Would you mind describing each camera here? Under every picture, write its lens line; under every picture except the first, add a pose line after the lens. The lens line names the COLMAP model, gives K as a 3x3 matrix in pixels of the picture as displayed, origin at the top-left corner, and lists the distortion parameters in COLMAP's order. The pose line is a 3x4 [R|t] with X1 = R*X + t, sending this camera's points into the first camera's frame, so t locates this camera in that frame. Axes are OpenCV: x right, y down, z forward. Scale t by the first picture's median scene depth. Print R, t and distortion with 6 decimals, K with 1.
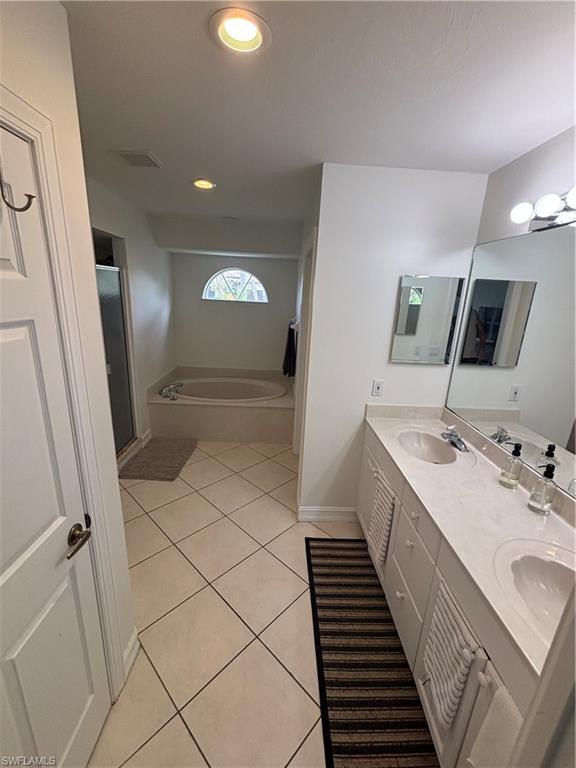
lens RADIAL K [[322.7, 0, 288.0], [0, 322.7, 384.0], [0, 0, 1]] dist [0.001311, -0.000013]
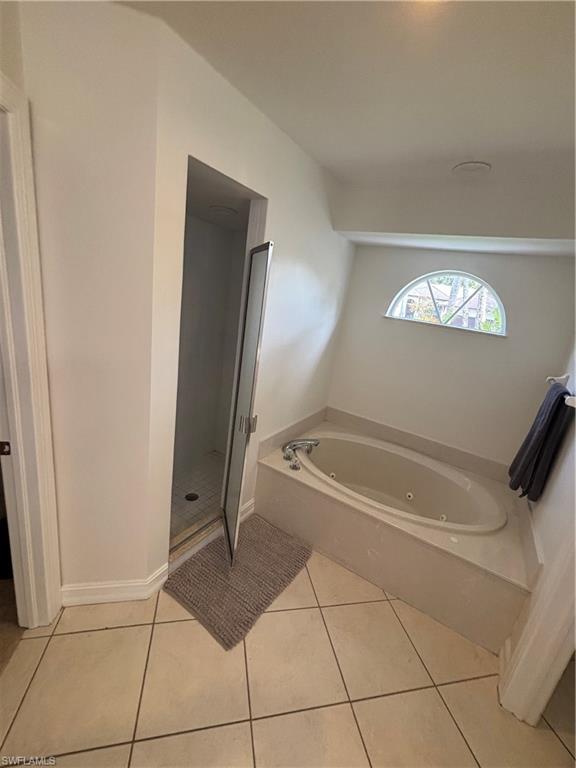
lens RADIAL K [[322.7, 0, 288.0], [0, 322.7, 384.0], [0, 0, 1]] dist [0.001311, -0.000013]
pose [[0.830835, 0.219343, -0.511471, -0.082348], [-0.246245, 0.969082, 0.015587, -0.113656], [0.499076, 0.112997, 0.859159, 0.436208]]
